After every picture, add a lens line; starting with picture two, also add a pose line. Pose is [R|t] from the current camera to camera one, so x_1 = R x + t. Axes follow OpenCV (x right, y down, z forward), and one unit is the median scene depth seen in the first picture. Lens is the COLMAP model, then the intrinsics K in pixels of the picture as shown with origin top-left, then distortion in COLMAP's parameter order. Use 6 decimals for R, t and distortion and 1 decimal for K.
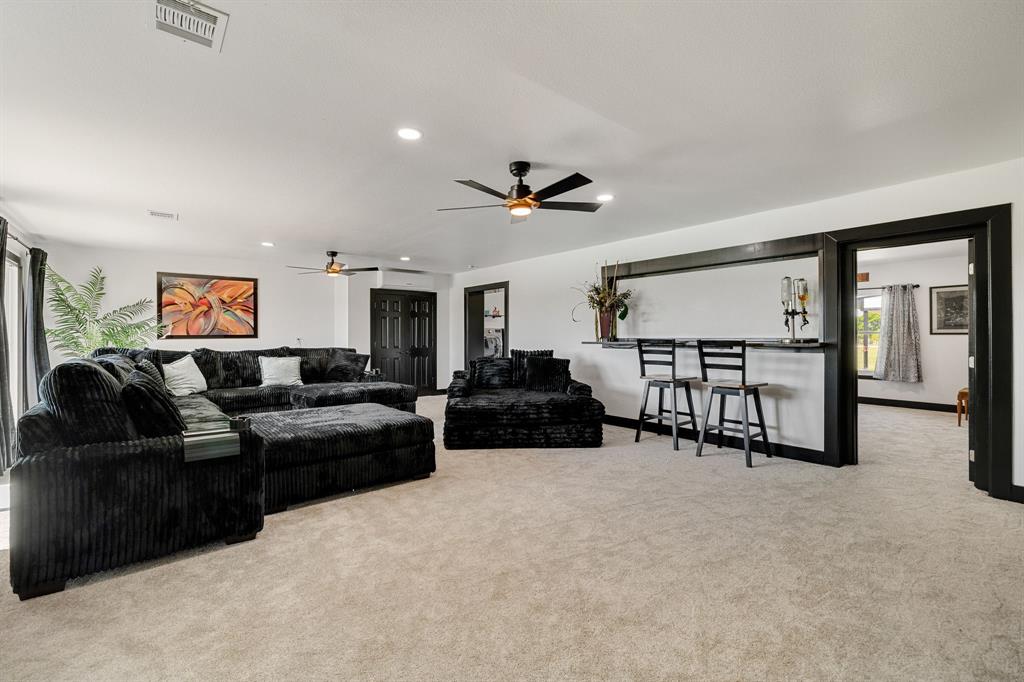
lens RADIAL K [[446.3, 0, 516.4], [0, 446.3, 333.2], [0, 0, 1]] dist [0.003115, 0.001447]
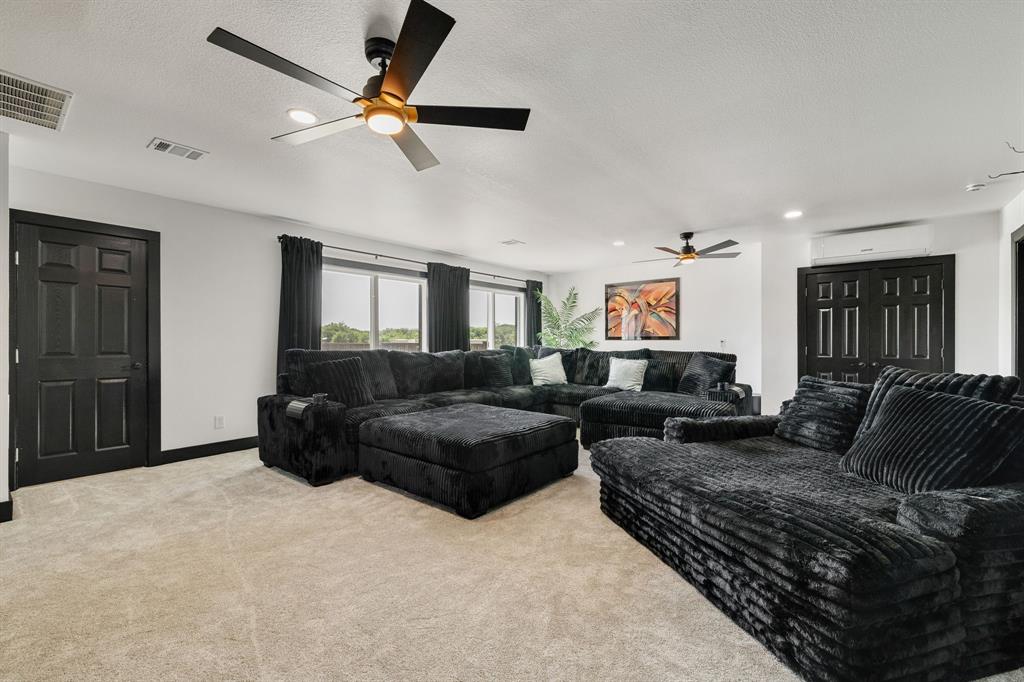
lens RADIAL K [[446.3, 0, 516.1], [0, 446.3, 339.5], [0, 0, 1]] dist [0.003115, 0.001447]
pose [[0.181691, 0.001661, -0.983354, 0.331028], [0.001610, 0.999997, 0.001987, 0.009043], [0.983354, -0.001944, 0.181688, 0.539563]]
